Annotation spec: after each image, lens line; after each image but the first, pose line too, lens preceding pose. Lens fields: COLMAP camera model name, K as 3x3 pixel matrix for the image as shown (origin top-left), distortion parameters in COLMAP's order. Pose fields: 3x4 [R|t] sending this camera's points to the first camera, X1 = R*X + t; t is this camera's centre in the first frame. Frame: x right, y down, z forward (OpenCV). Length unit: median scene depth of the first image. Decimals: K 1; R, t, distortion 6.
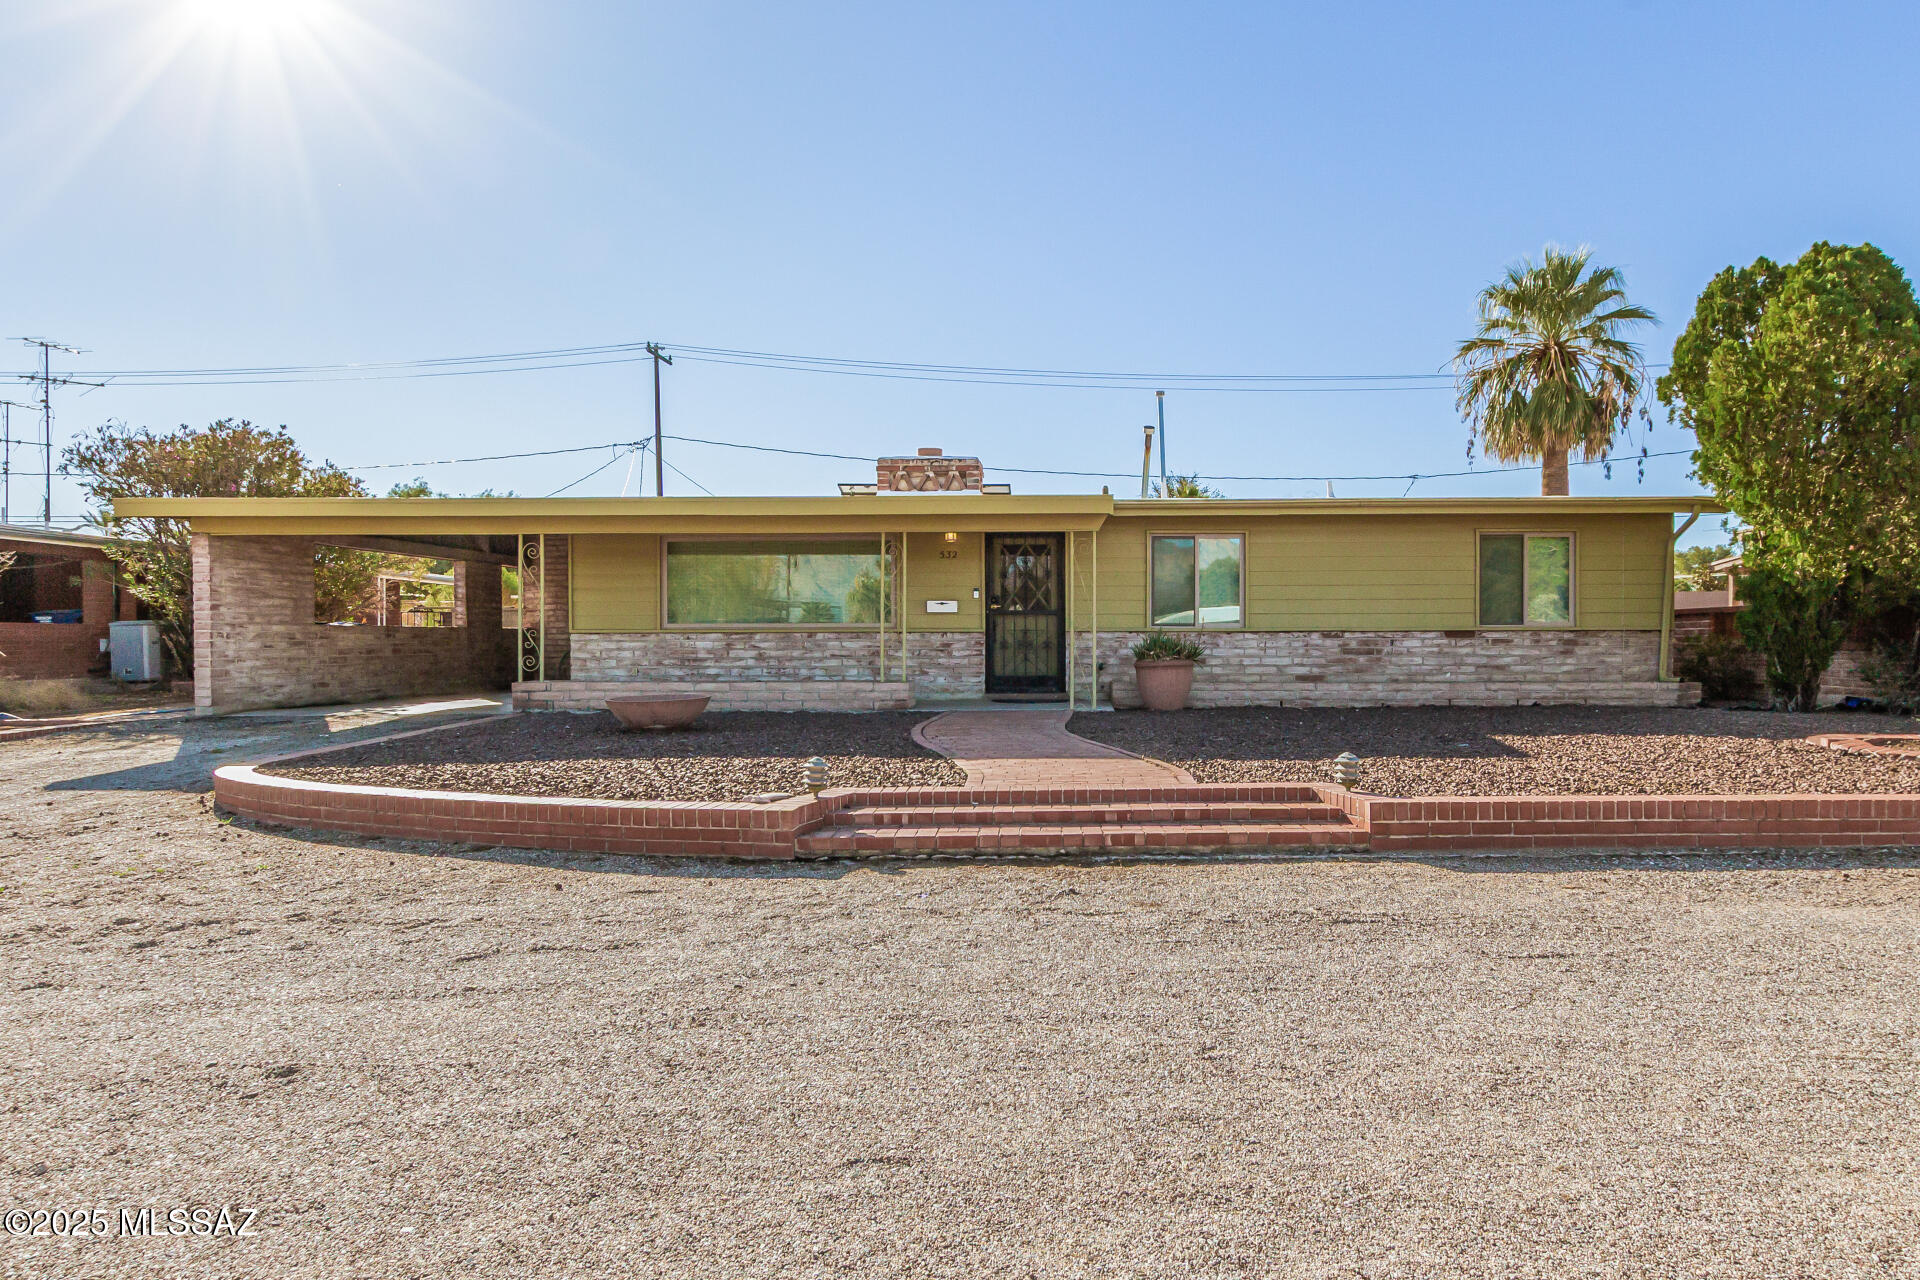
lens RADIAL K [[873.6, 0, 965.9], [0, 873.6, 627.0], [0, 0, 1]] dist [-0.002358, 0.000277]
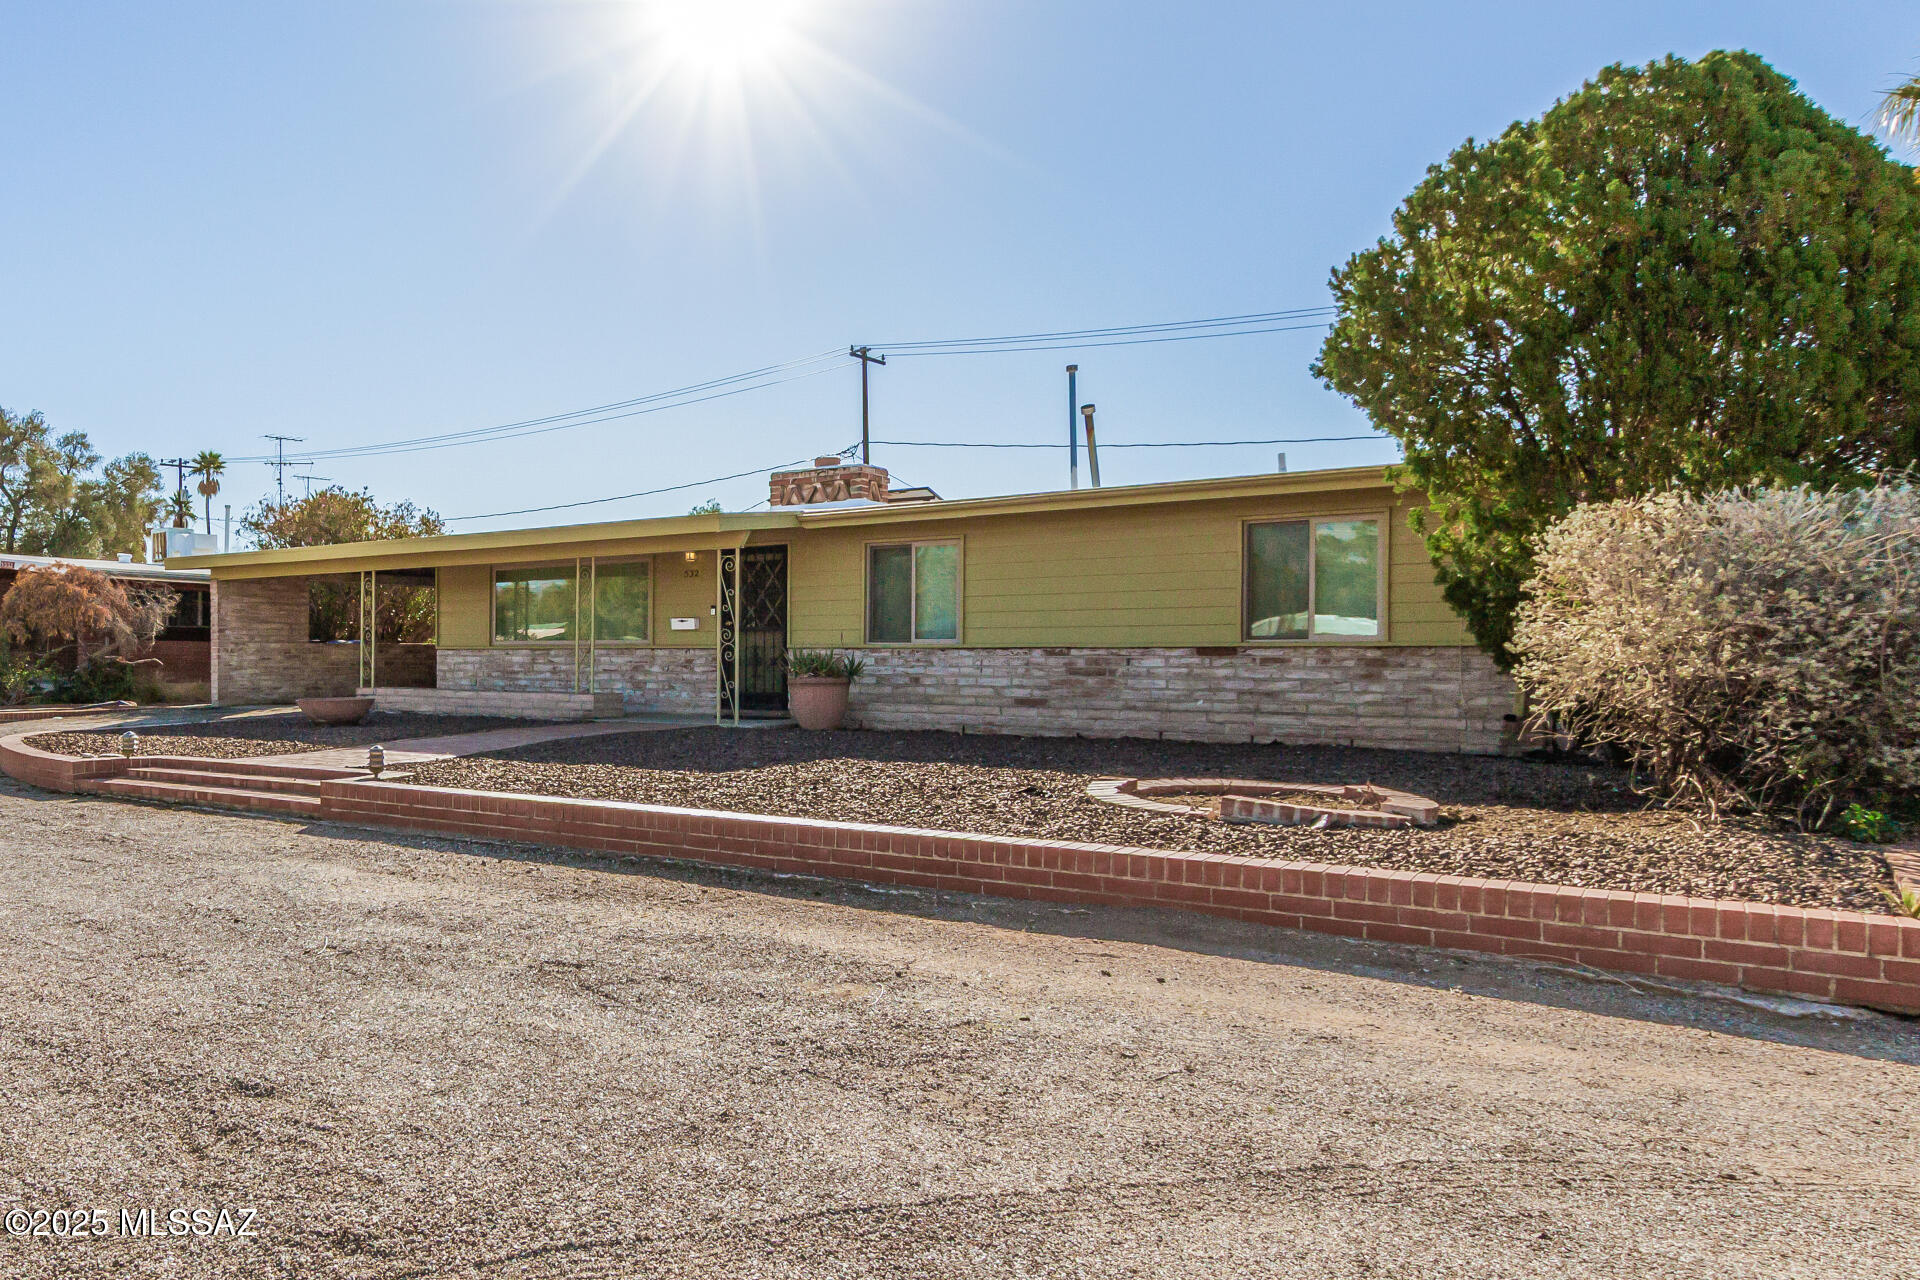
lens RADIAL K [[980.2, 0, 737.5], [0, 980.2, 641.0], [0, 0, 1]] dist [0.003999, 0.000473]
pose [[0.874773, -0.003298, -0.484523, 0.598661], [0.001915, 0.999993, -0.003348, 0.000901], [0.484530, 0.002001, 0.874772, 0.011700]]
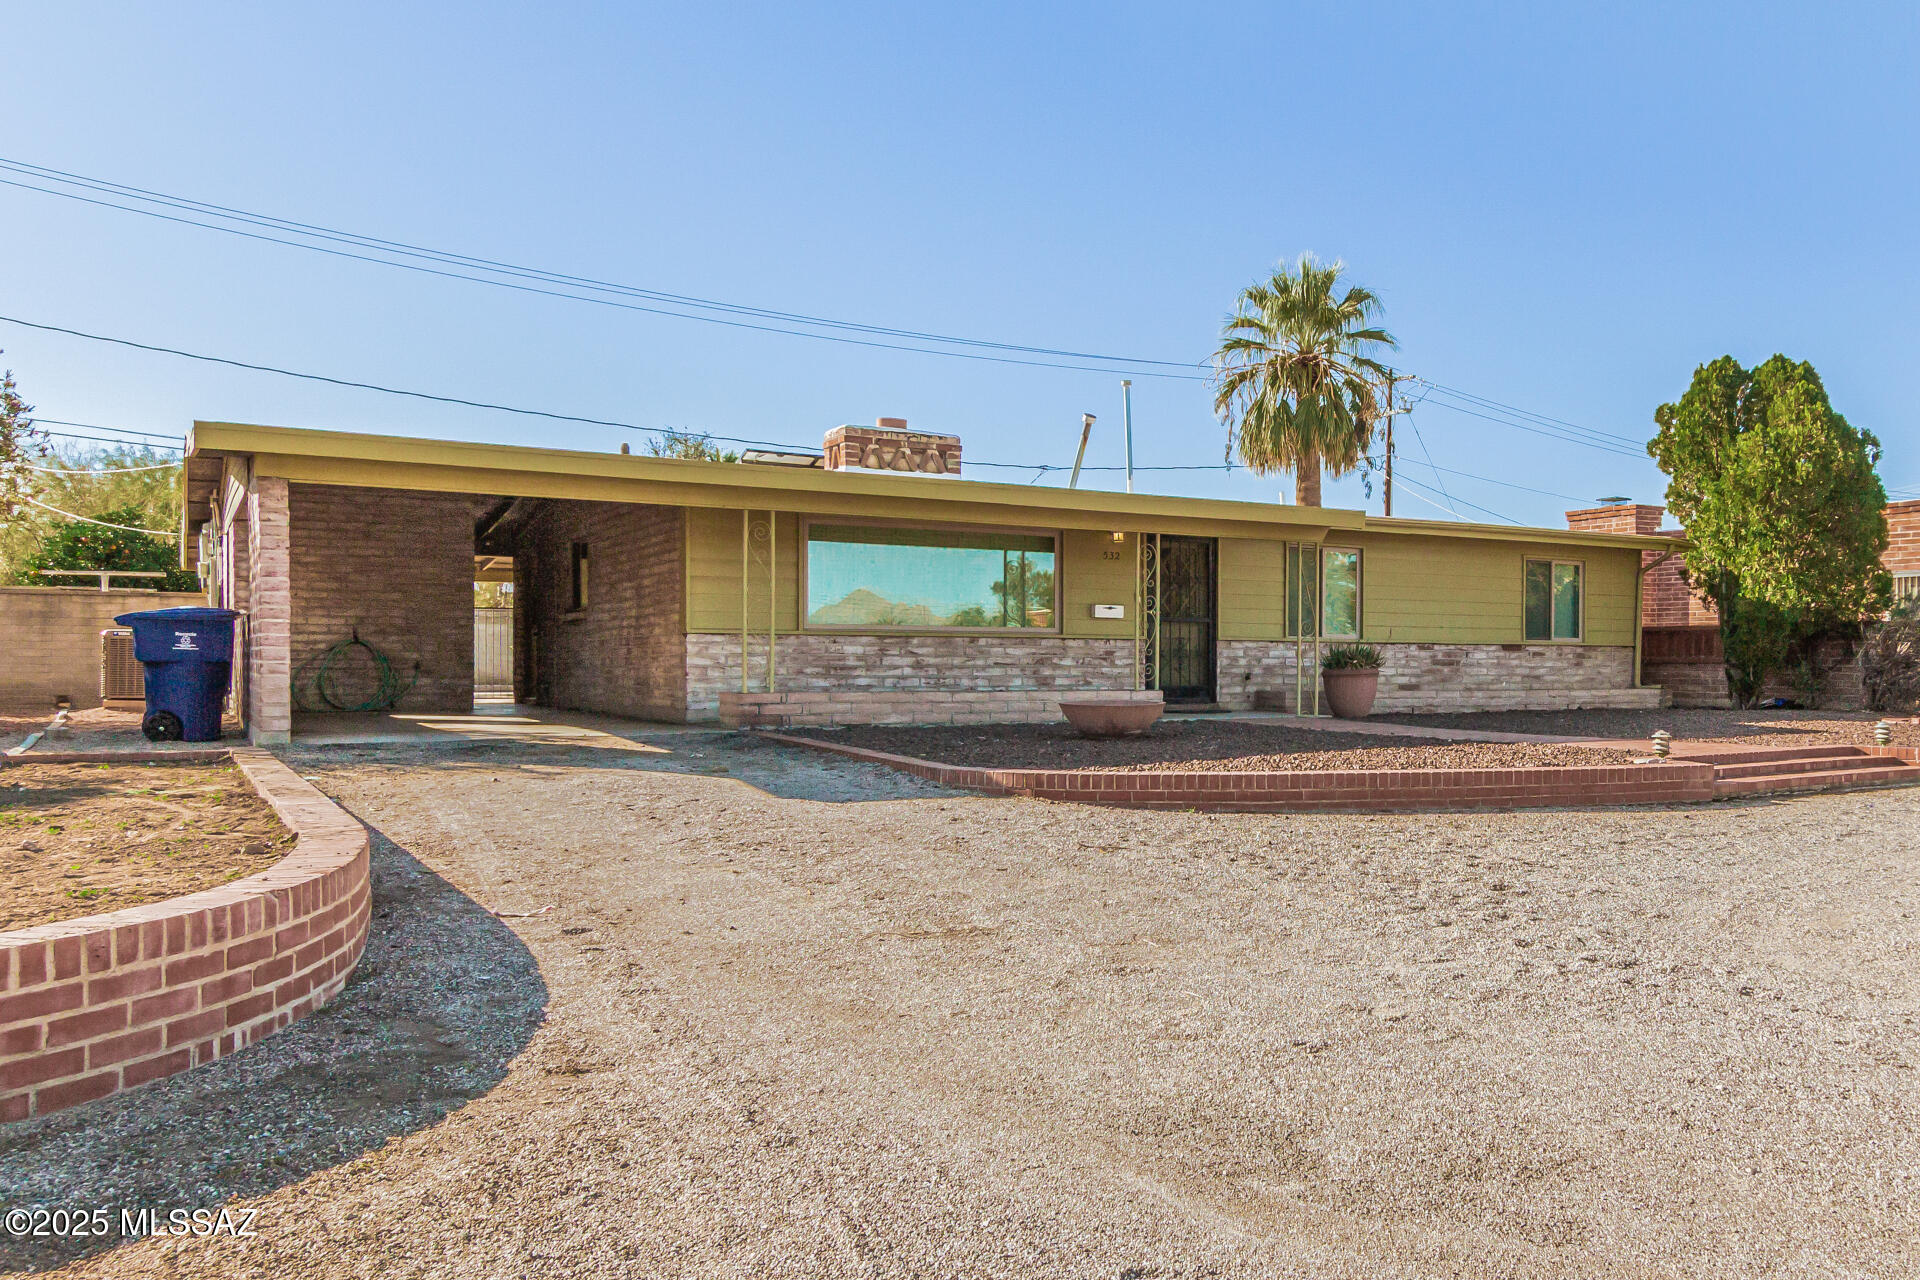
lens RADIAL K [[1188.2, 0, 928.4], [0, 1188.2, 640.3], [0, 0, 1]] dist [0.003154, -0.000307]
pose [[0.902560, 0.014595, 0.430316, -0.748801], [-0.015461, 0.999879, -0.001484, 0.012127], [-0.430285, -0.005313, 0.902677, -0.057811]]
